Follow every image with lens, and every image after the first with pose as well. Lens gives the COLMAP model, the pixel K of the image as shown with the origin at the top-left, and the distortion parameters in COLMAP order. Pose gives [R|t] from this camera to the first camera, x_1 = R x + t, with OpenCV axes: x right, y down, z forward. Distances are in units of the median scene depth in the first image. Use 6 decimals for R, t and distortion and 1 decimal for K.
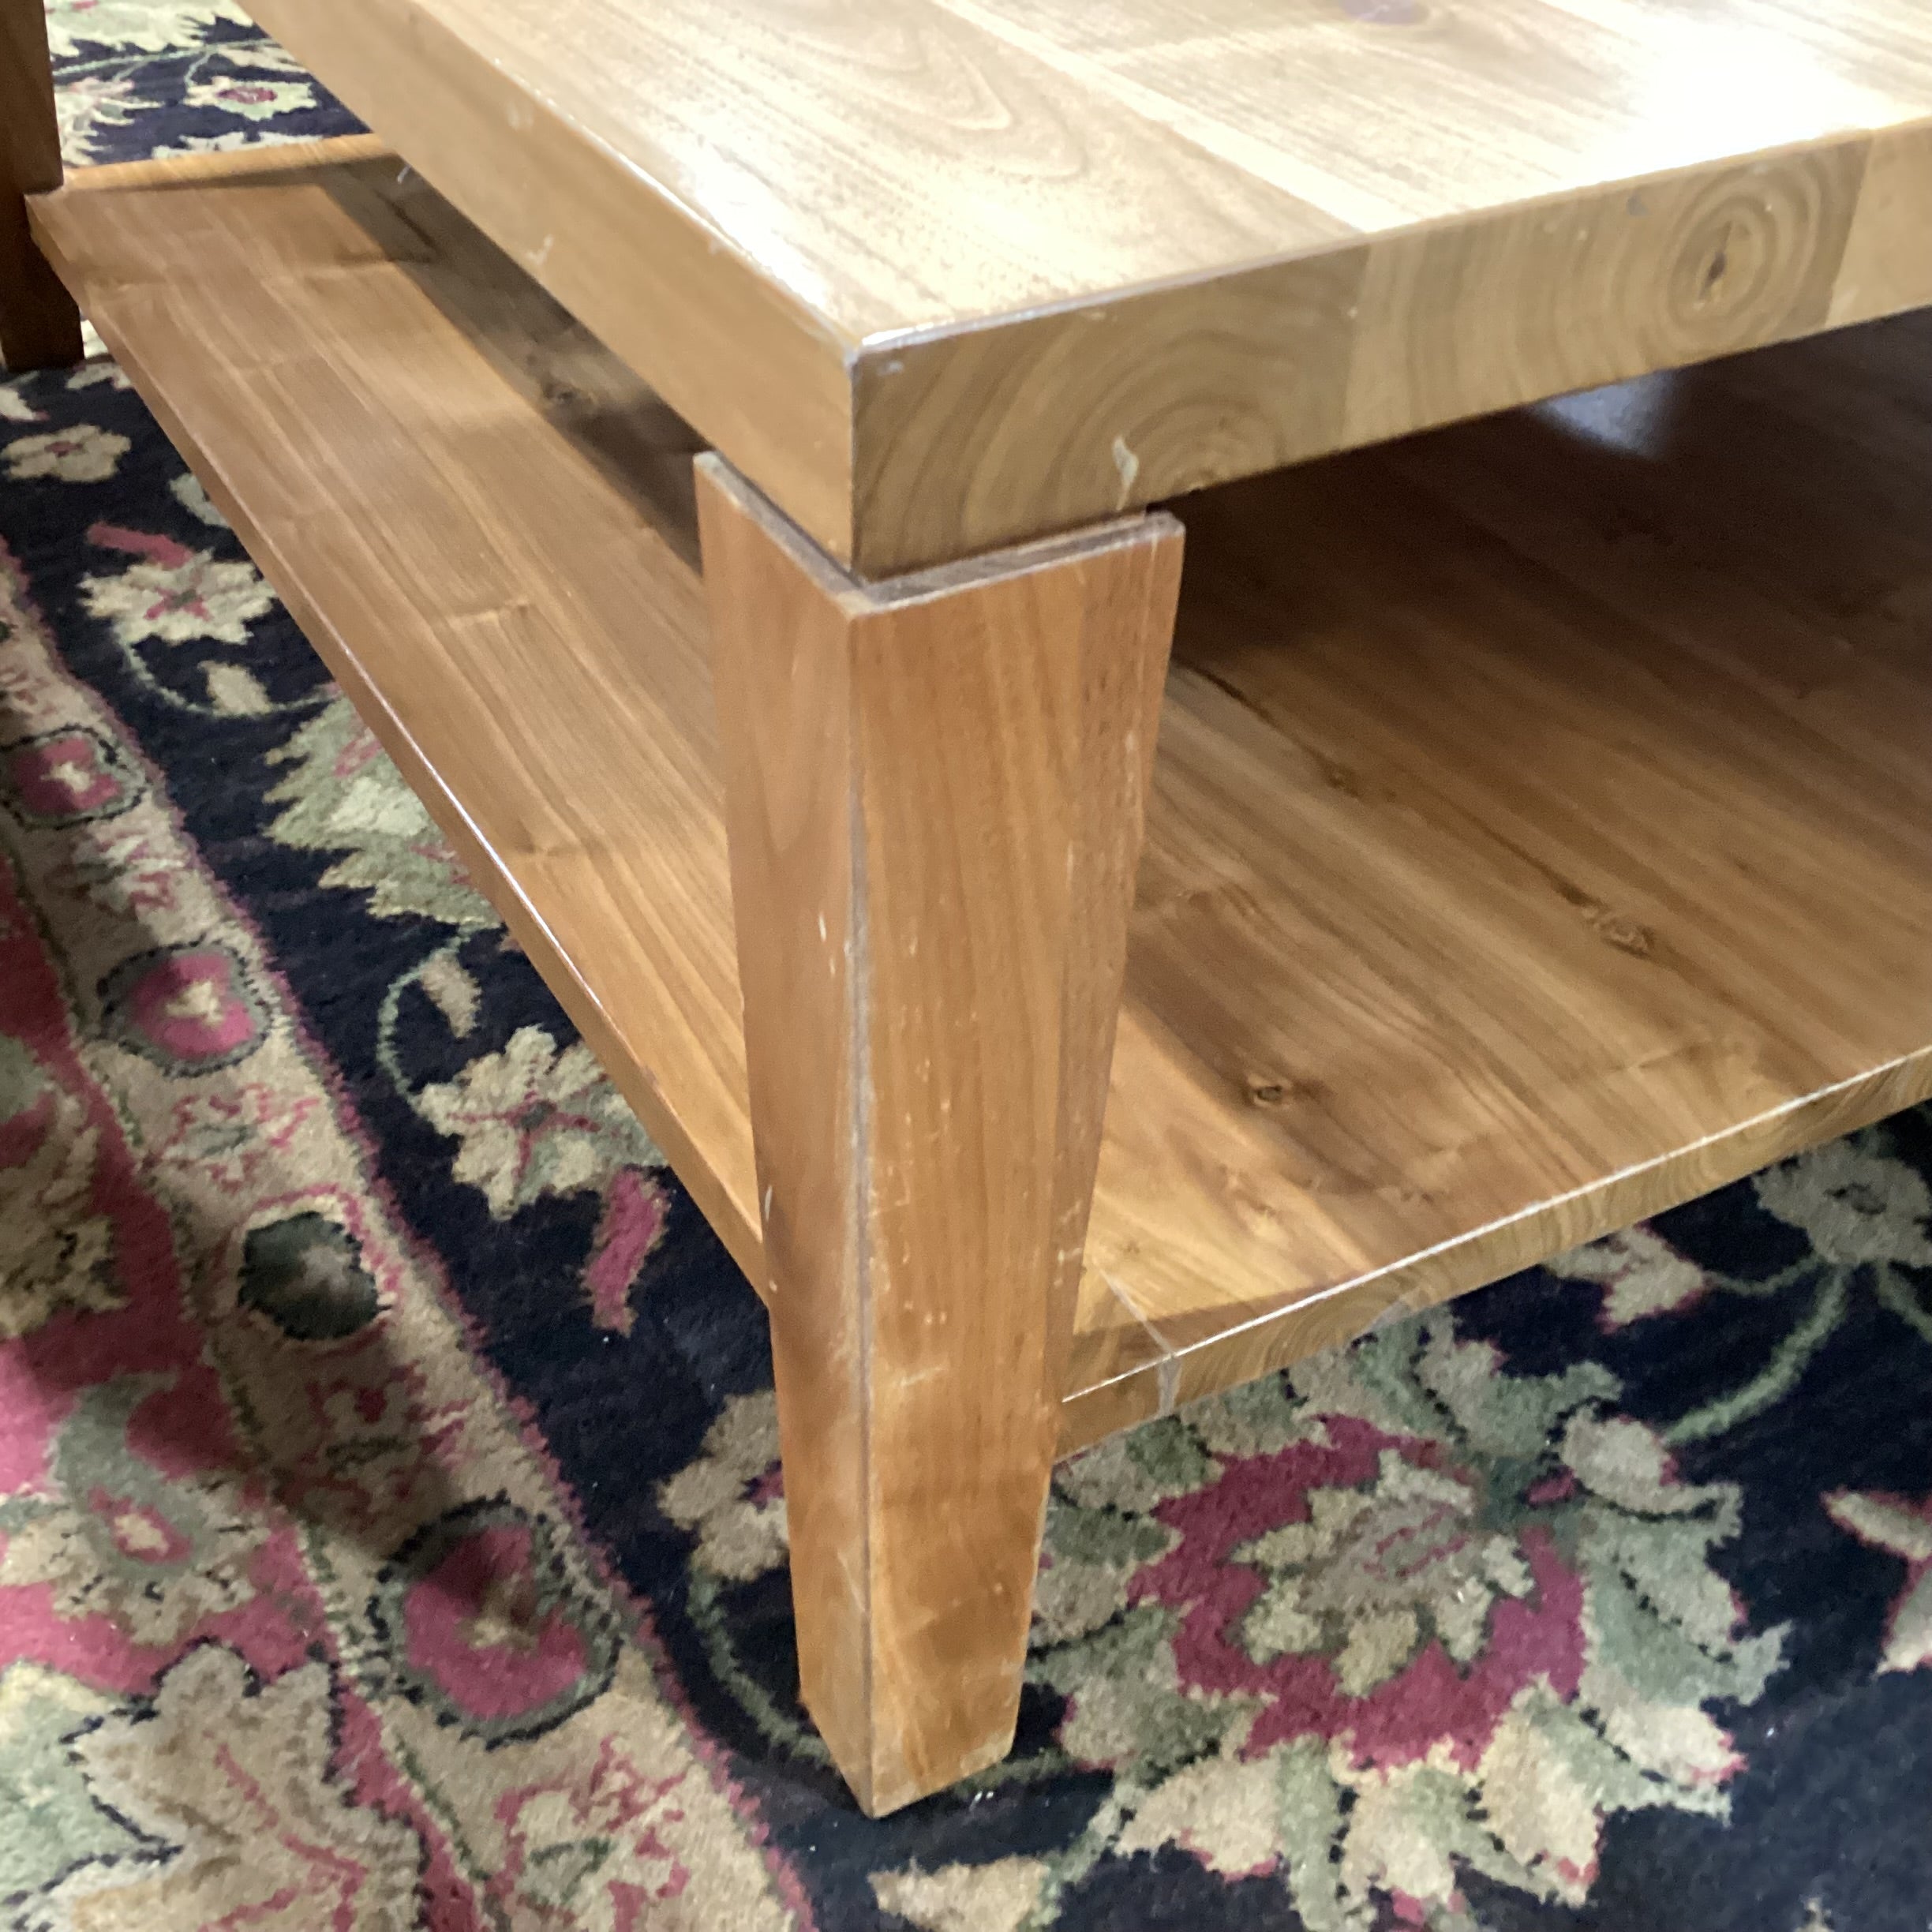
lens RADIAL K [[2318.4, 0, 962.6], [0, 2318.4, 942.0], [0, 0, 1]] dist [0.168558, -0.388762]
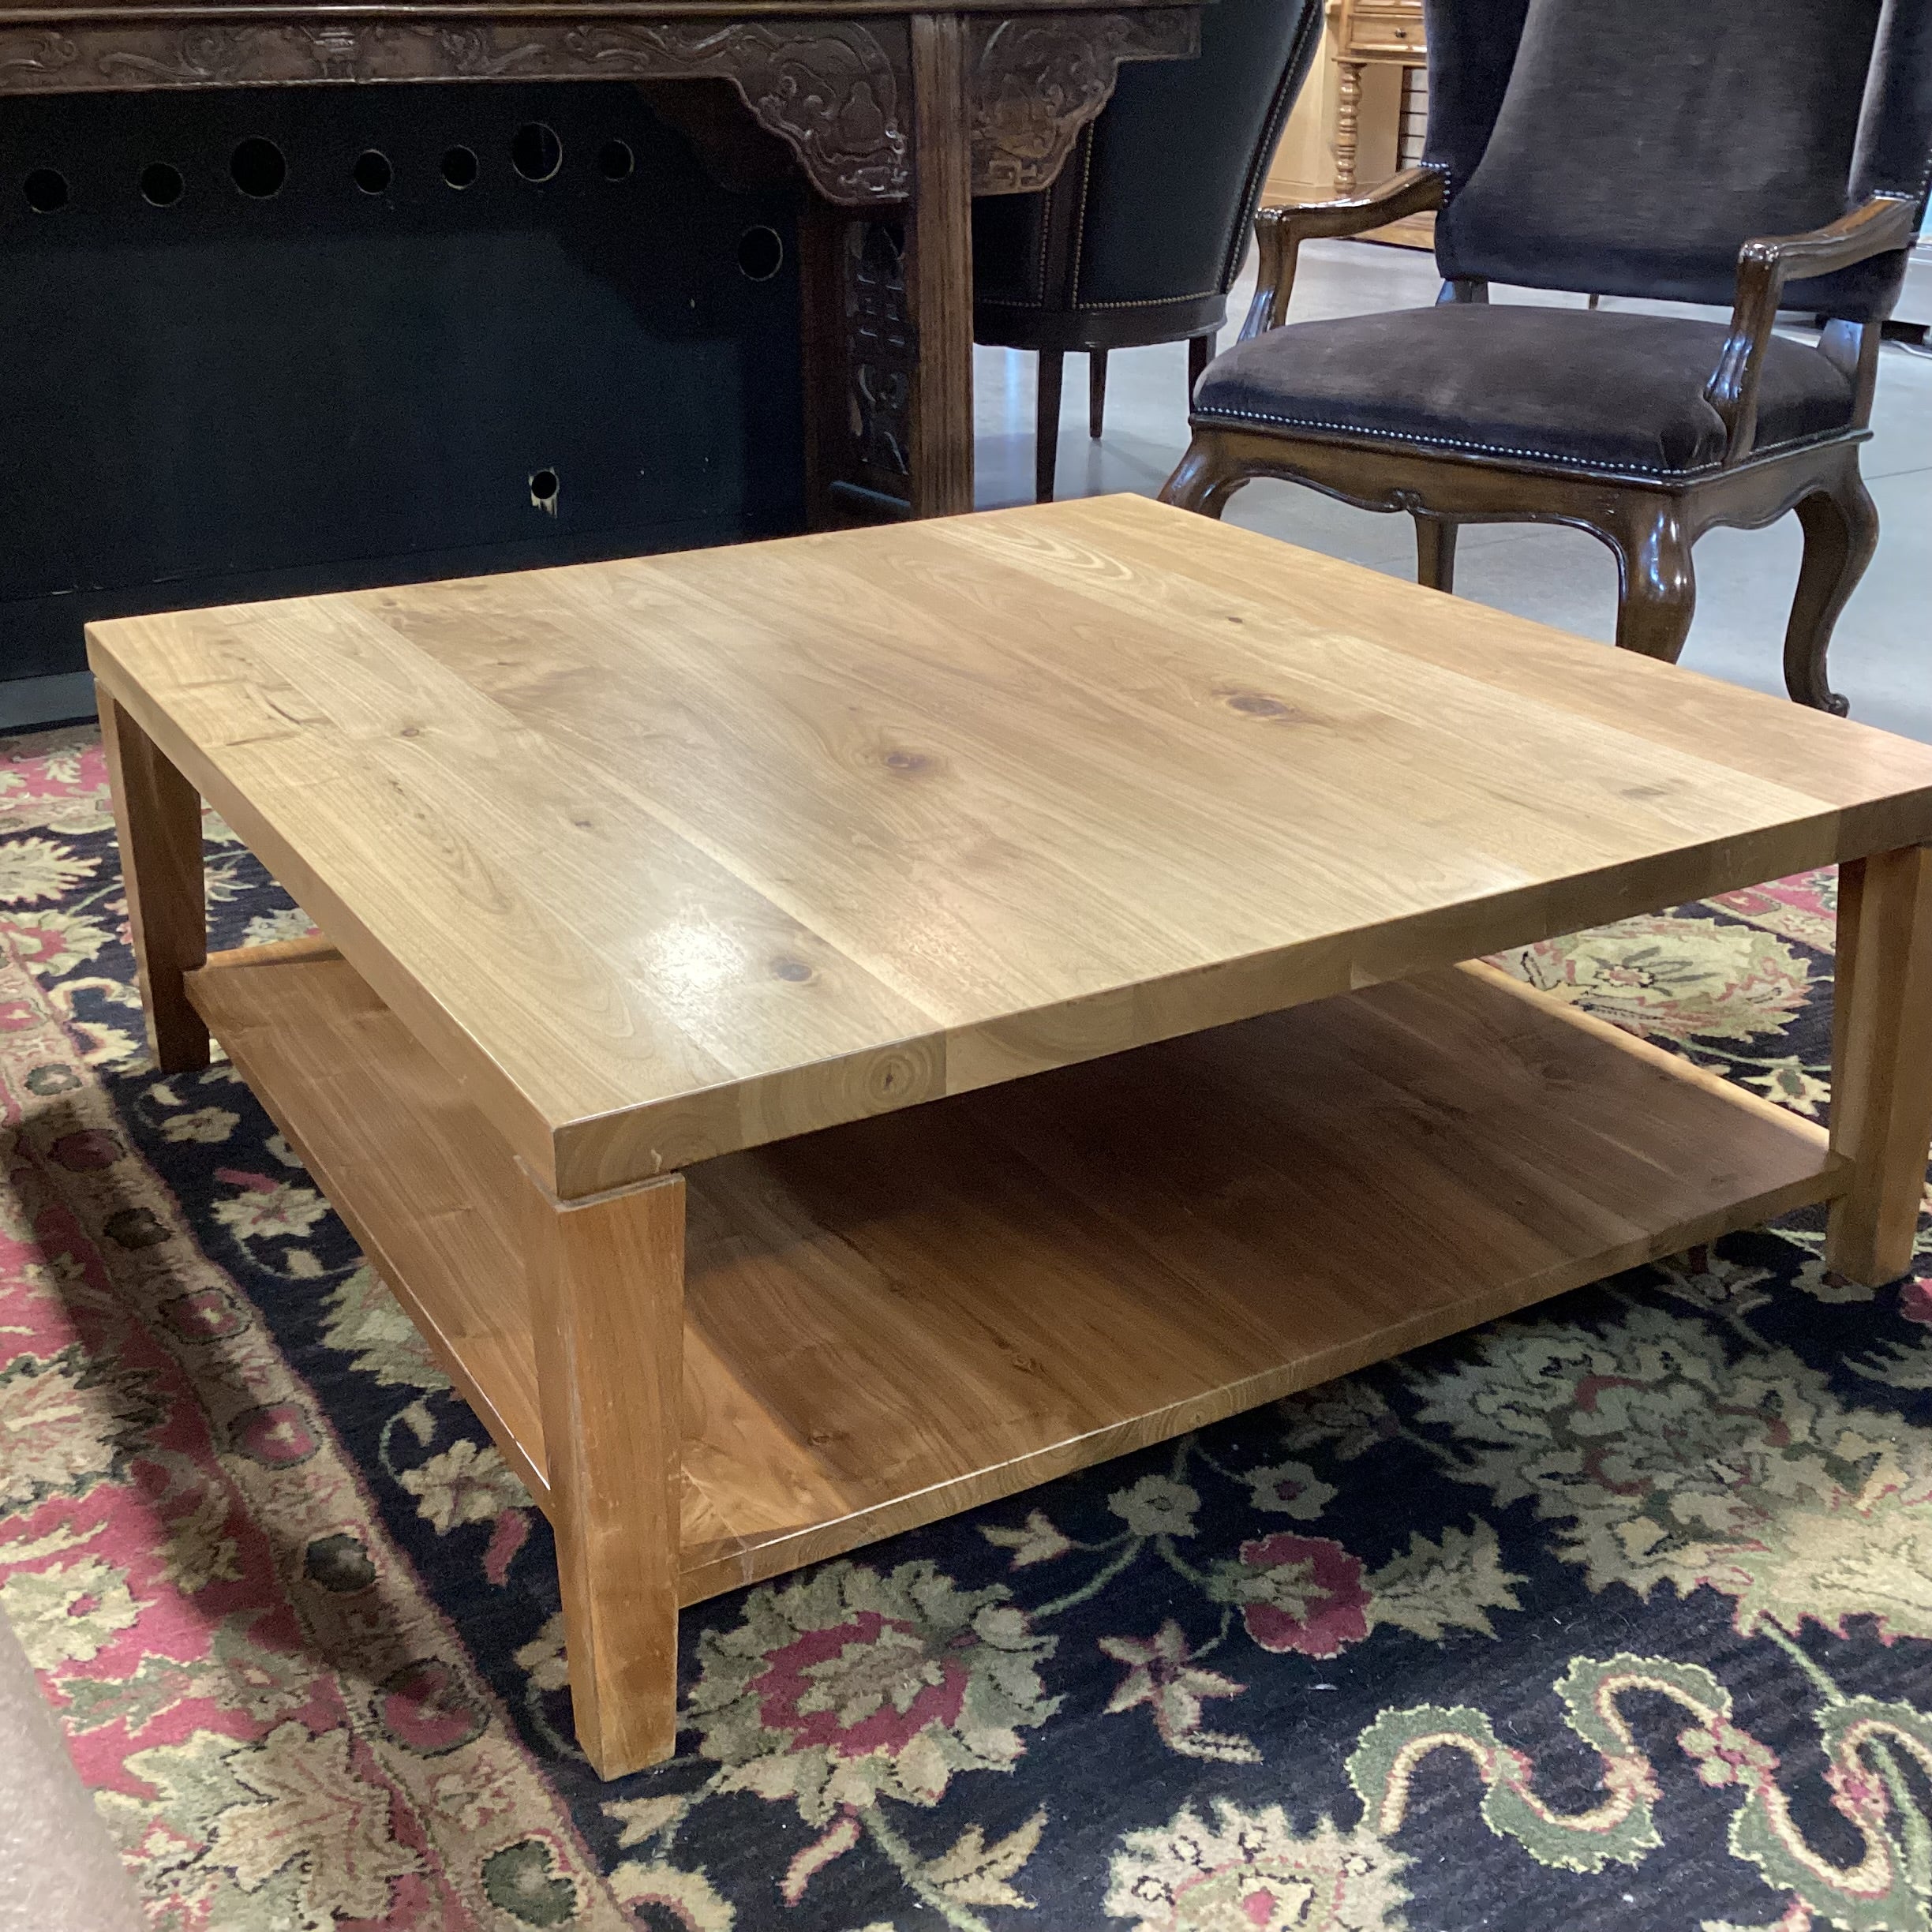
lens RADIAL K [[2318.4, 0, 962.6], [0, 2318.4, 942.0], [0, 0, 1]] dist [0.168558, -0.388762]
pose [[0.999672, -0.025229, 0.004321, 0.256909], [0.025518, 0.969096, -0.245360, 0.147776], [0.002002, 0.245390, 0.969422, -1.083661]]
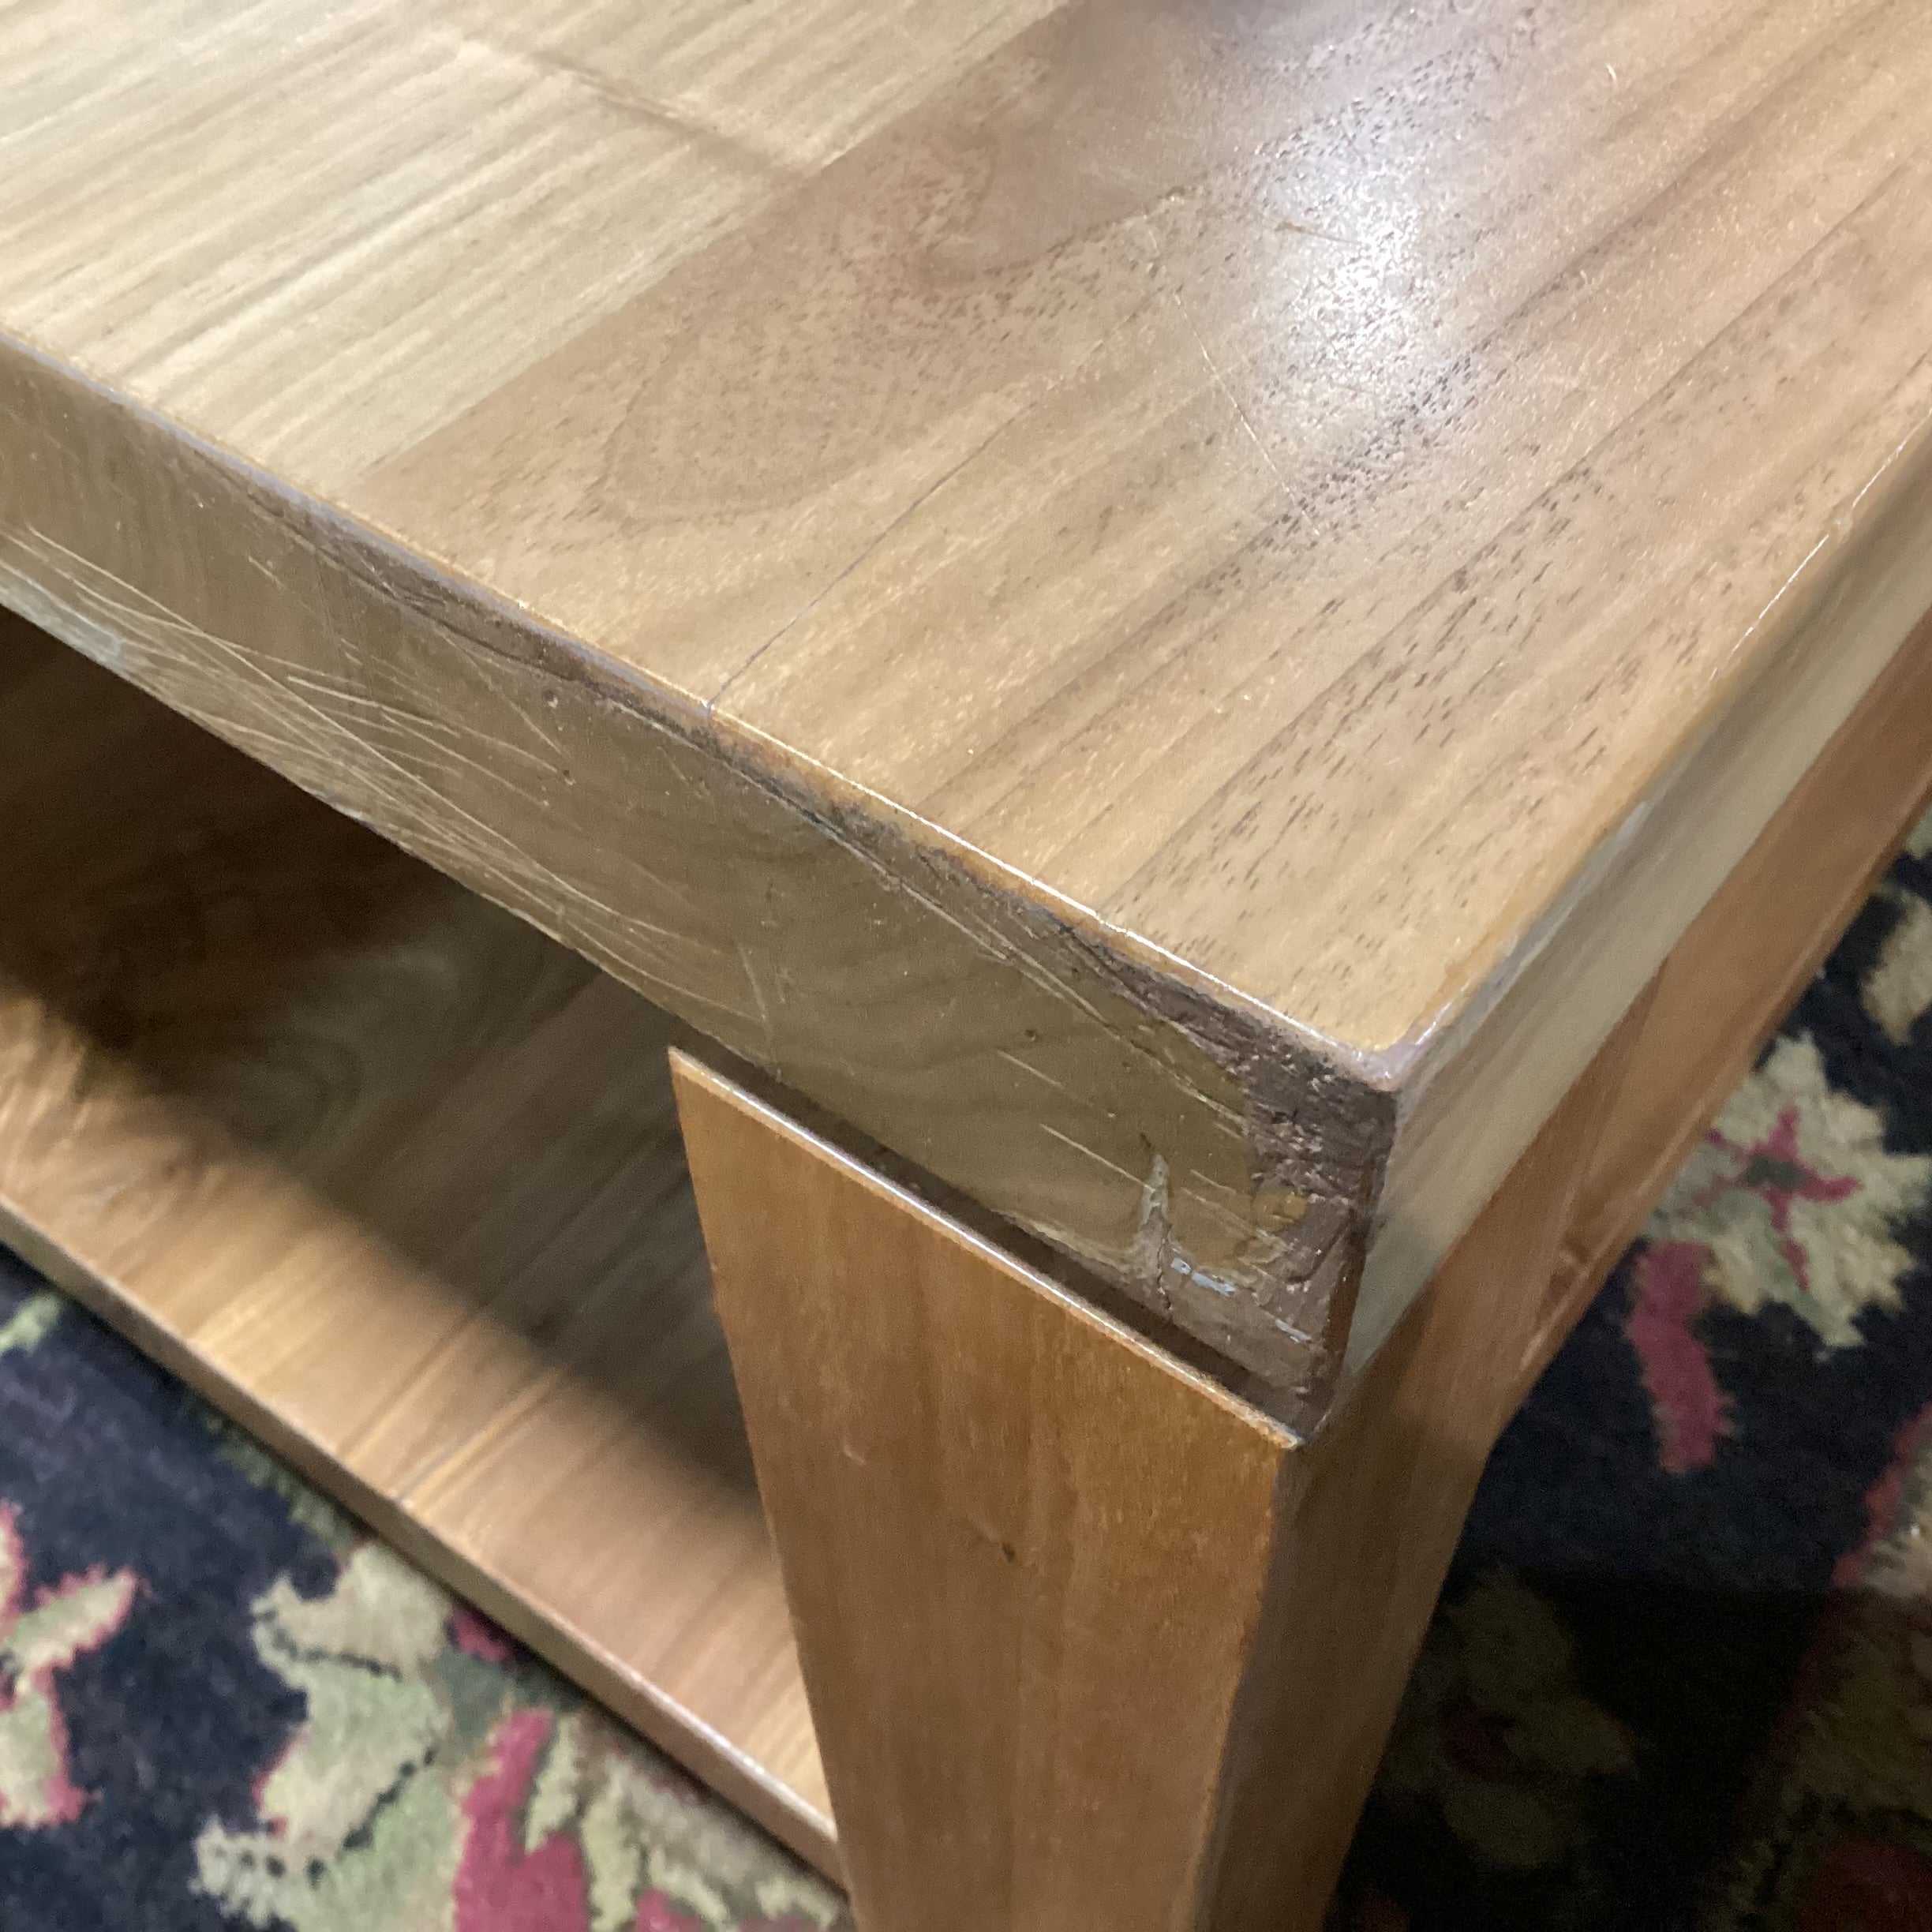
lens RADIAL K [[2318.4, 0, 962.6], [0, 2318.4, 942.0], [0, 0, 1]] dist [0.168558, -0.388762]
pose [[-0.401203, -0.690387, 0.601999, -0.892123], [0.551883, 0.342344, 0.760411, -1.138541], [-0.731069, 0.637312, 0.243663, 1.544151]]
